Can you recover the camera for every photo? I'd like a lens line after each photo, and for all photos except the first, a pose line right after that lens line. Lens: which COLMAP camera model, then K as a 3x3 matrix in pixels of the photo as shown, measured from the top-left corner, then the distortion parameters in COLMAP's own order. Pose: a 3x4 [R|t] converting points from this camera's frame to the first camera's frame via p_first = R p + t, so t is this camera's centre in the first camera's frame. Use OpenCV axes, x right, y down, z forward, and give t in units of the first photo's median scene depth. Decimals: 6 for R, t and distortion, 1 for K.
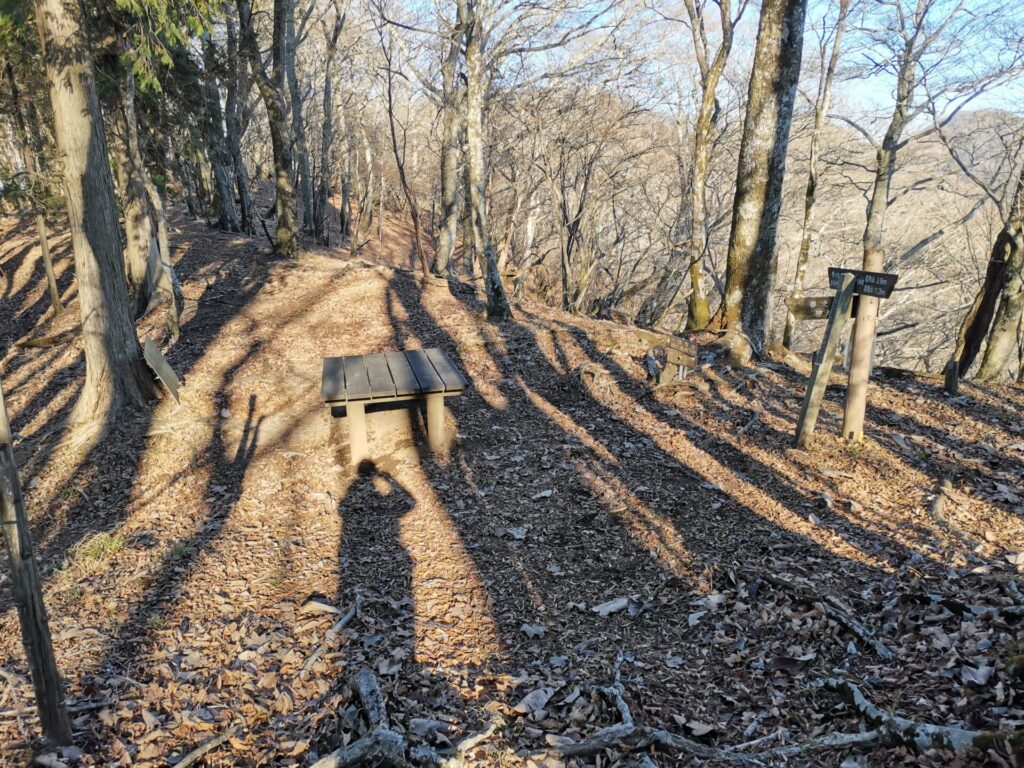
lens RADIAL K [[777.8, 0, 505.8], [0, 777.8, 378.9], [0, 0, 1]] dist [0.092296, -0.081358]
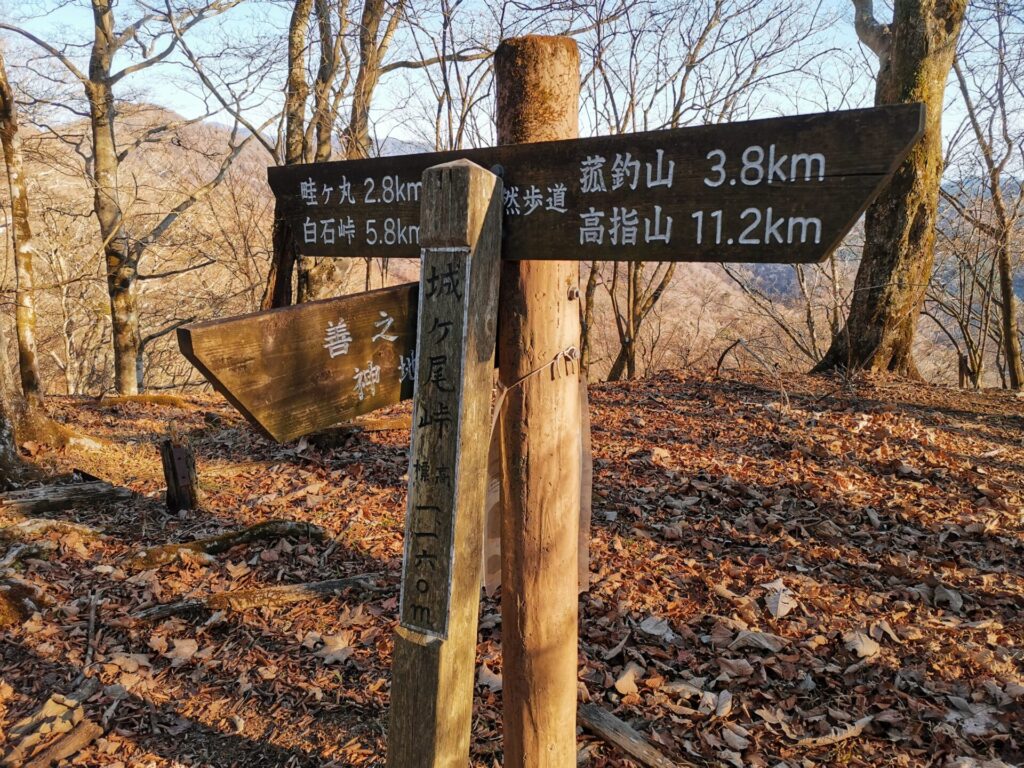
lens RADIAL K [[777.8, 0, 505.8], [0, 777.8, 378.9], [0, 0, 1]] dist [0.092296, -0.081358]
pose [[0.599807, -0.195639, 0.775859, 0.091896], [0.186070, 0.977170, 0.102553, -0.033011], [-0.778209, 0.082852, 0.622516, 0.290753]]
